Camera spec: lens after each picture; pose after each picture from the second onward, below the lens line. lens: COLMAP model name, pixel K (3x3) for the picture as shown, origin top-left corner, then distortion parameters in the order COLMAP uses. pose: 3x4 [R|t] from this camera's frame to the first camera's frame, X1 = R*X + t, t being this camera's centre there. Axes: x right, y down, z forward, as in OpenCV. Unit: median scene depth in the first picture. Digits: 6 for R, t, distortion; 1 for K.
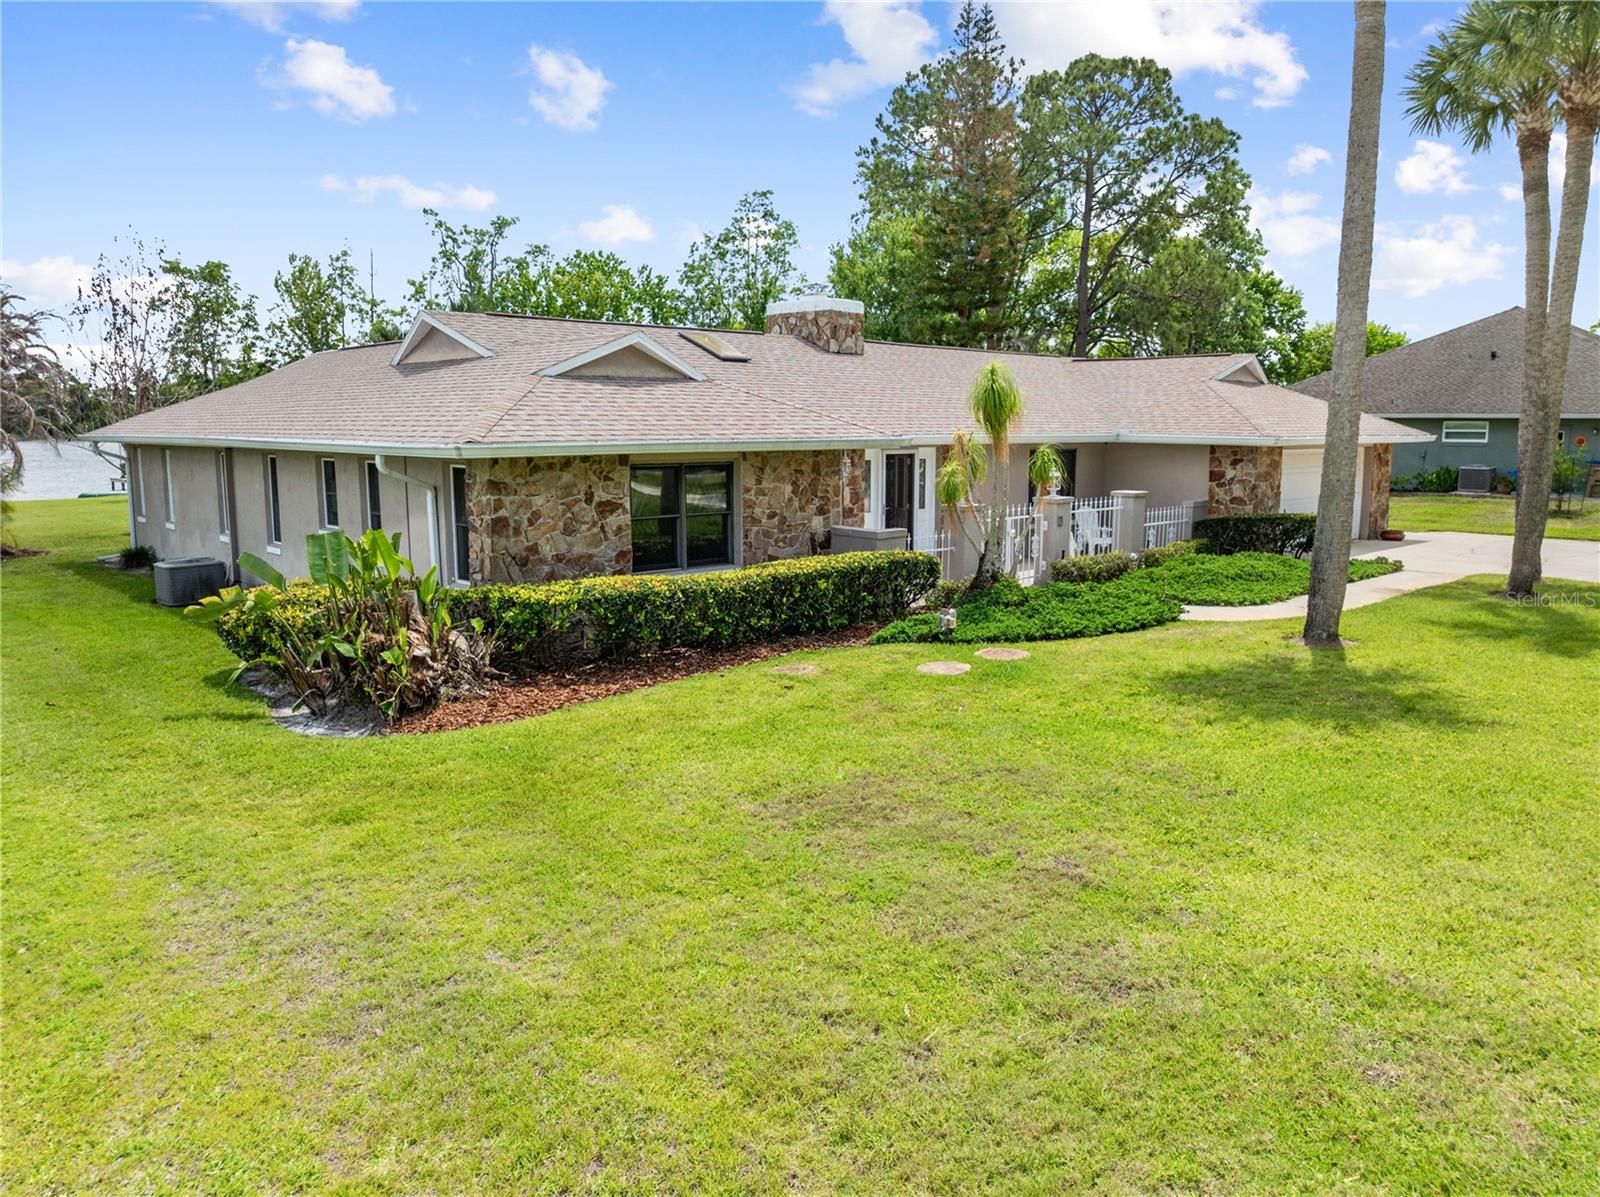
lens RADIAL K [[1130.9, 0, 801.4], [0, 1130.9, 595.9], [0, 0, 1]] dist [-0.041465, 0.014188]
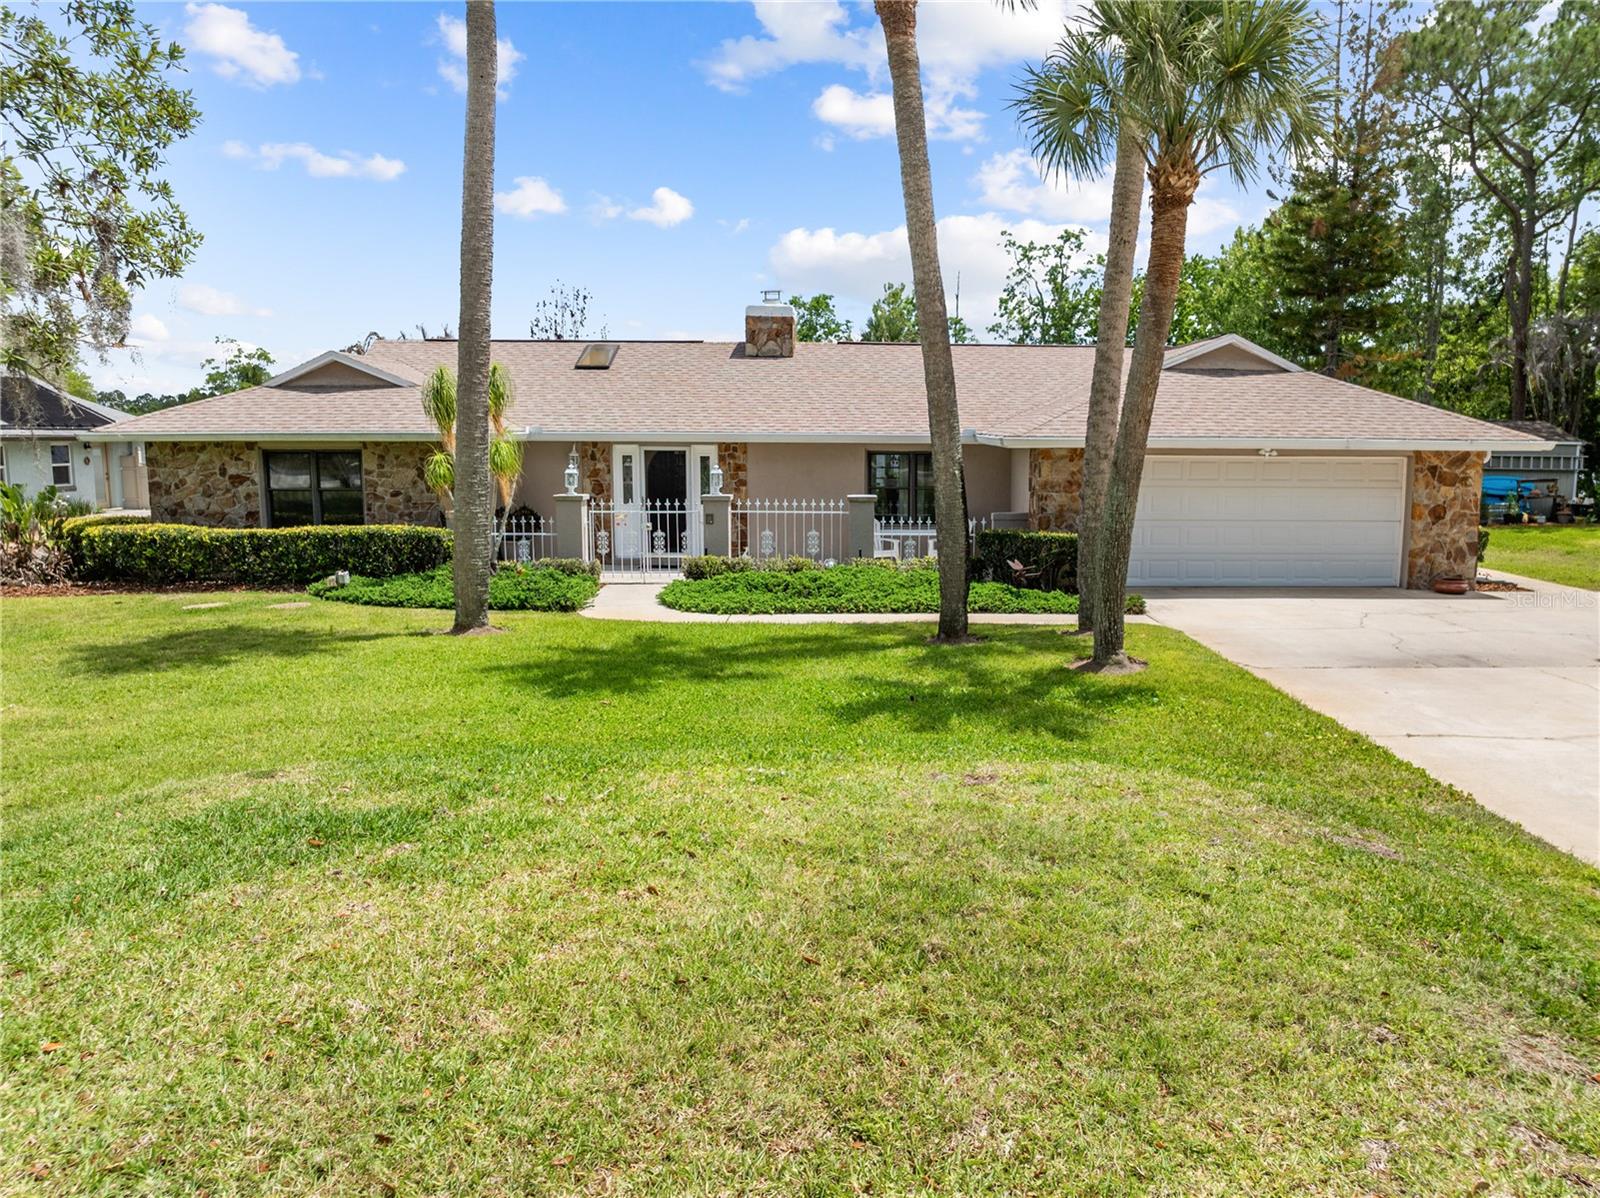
lens RADIAL K [[1130.9, 0, 913.5], [0, 1130.9, 638.3], [0, 0, 1]] dist [-0.041465, 0.014188]
pose [[0.758039, 0.122063, -0.640685, 1.021482], [-0.106127, 0.992324, 0.063491, -0.044112], [0.643517, 0.019865, 0.765174, 0.355625]]
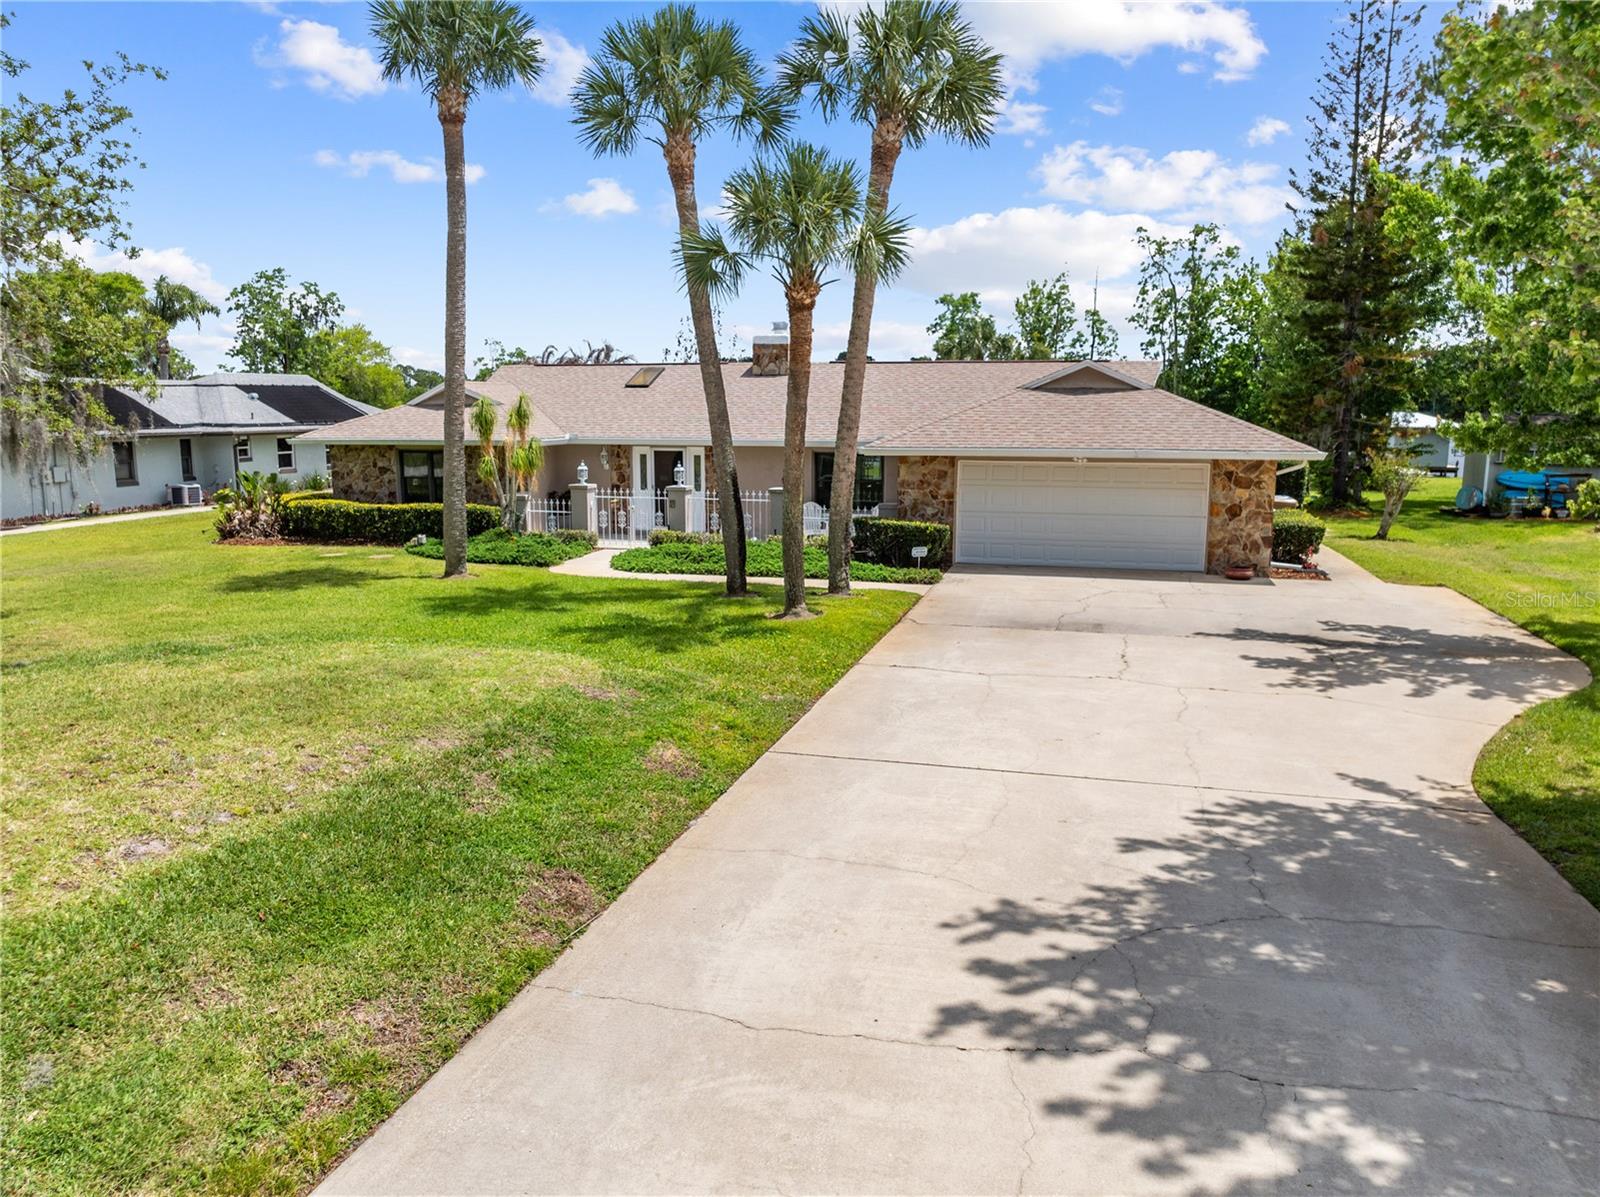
lens RADIAL K [[1130.9, 0, 846.9], [0, 1130.9, 583.8], [0, 0, 1]] dist [-0.041465, 0.014188]
pose [[0.540576, 0.133567, -0.830625, 1.491807], [-0.129658, 0.988748, 0.074612, -0.100332], [0.831244, 0.067364, 0.551811, 0.431735]]
